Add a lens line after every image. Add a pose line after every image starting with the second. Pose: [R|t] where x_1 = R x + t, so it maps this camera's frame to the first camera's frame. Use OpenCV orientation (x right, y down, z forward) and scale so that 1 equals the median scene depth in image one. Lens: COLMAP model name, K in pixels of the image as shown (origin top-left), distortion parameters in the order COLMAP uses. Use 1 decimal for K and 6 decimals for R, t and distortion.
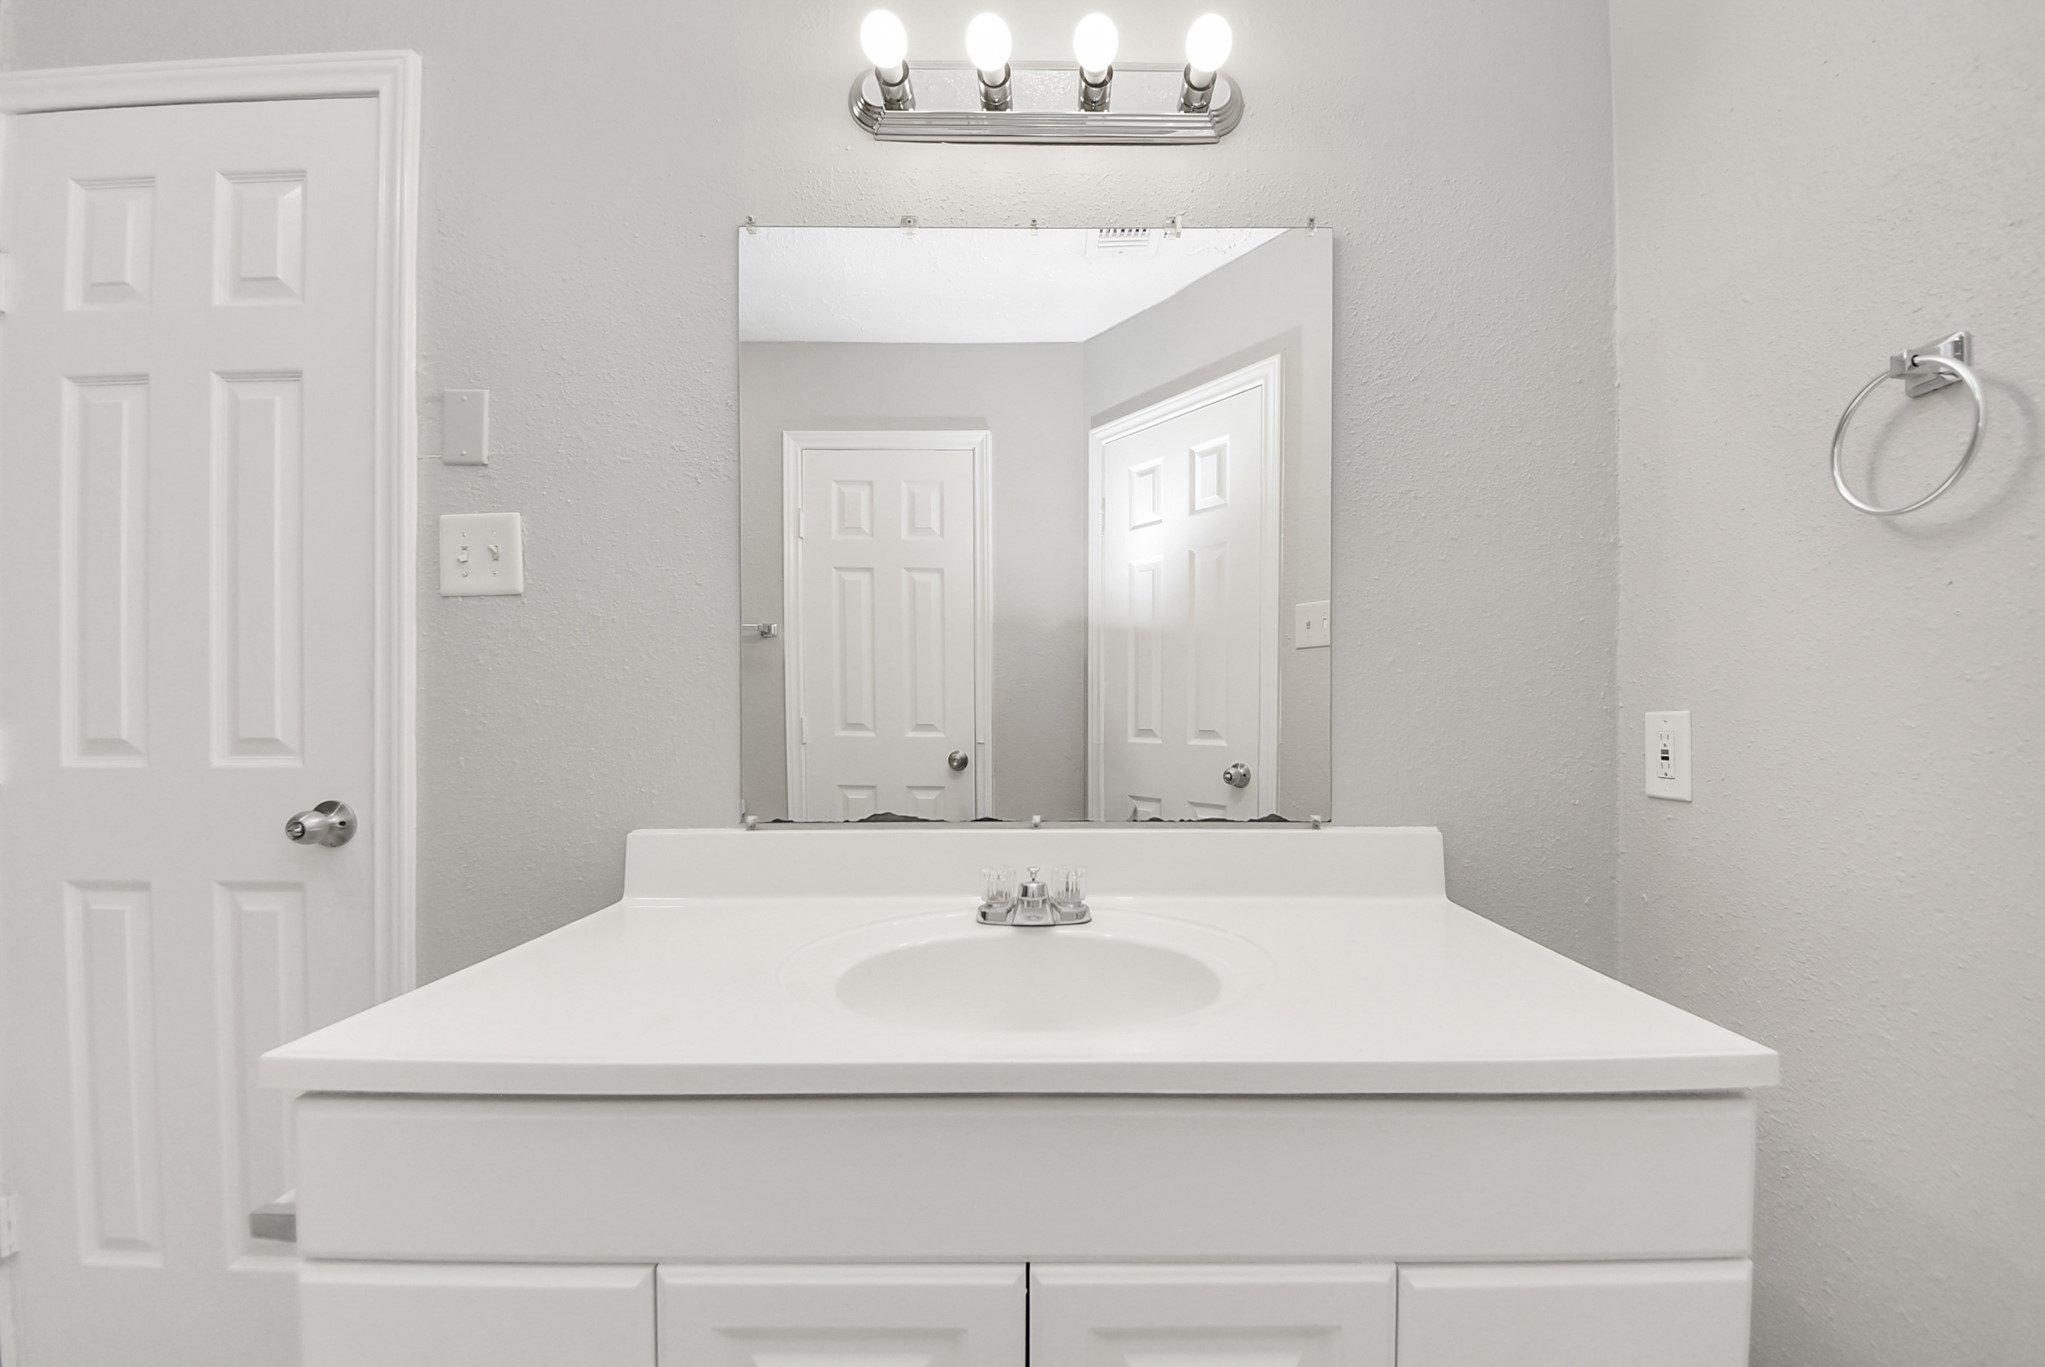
lens RADIAL K [[804.8, 0, 1032.3], [0, 804.8, 703.4], [0, 0, 1]] dist [-0.010661, -0.001211]
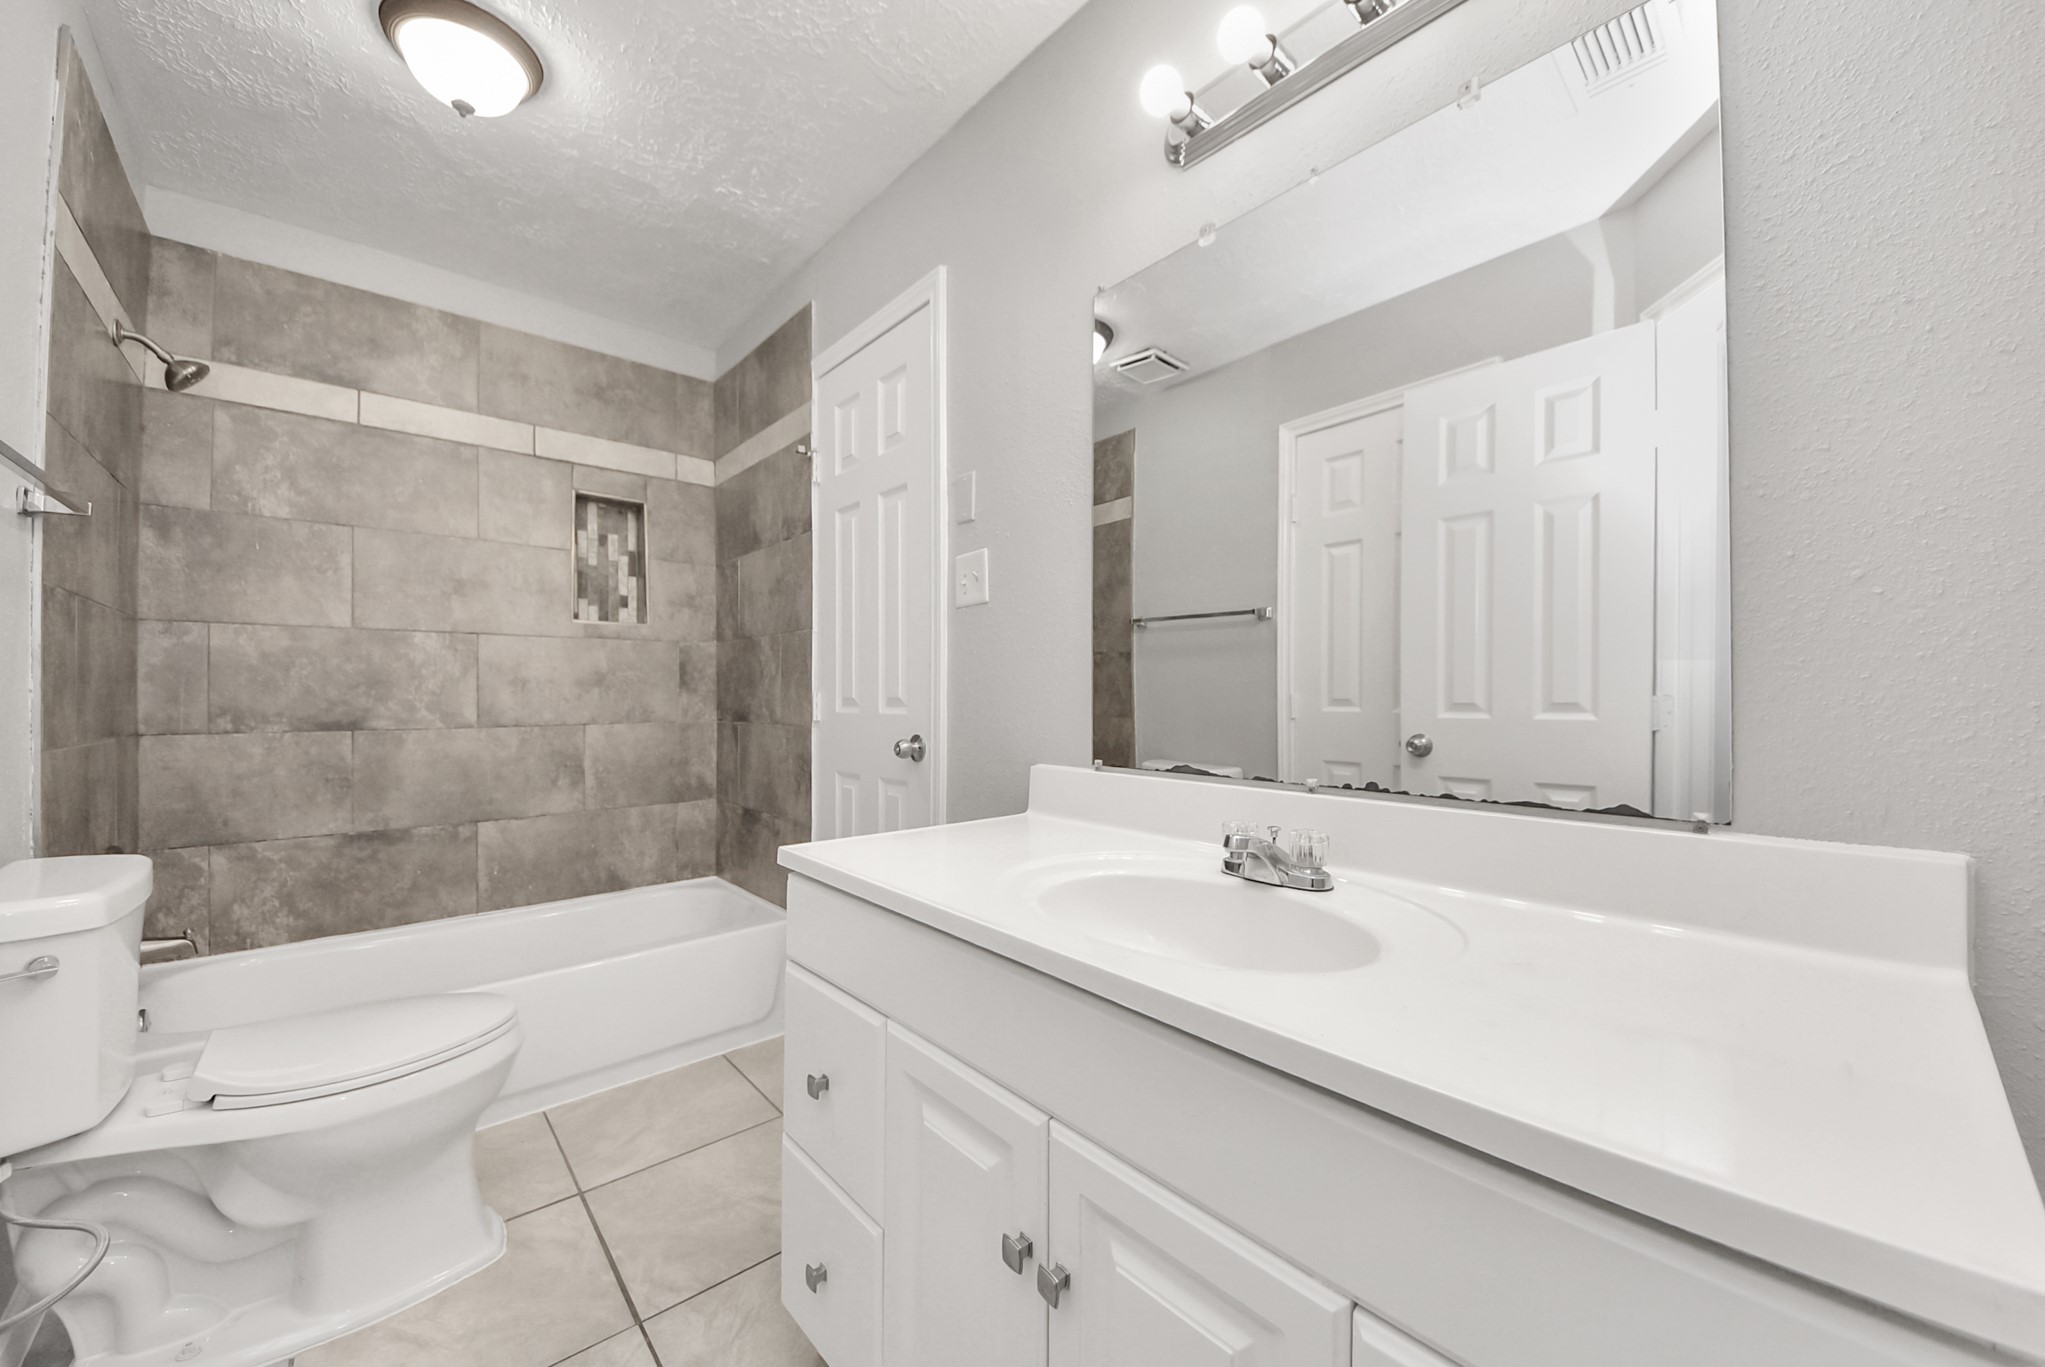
lens RADIAL K [[768.8, 0, 1039.4], [0, 768.8, 692.1], [0, 0, 1]] dist [-0.001635, -0.006502]
pose [[0.651638, -0.001940, -0.758528, 0.521528], [0.012274, 0.999893, 0.007987, 0.021278], [0.758431, -0.014514, 0.651592, 0.133039]]
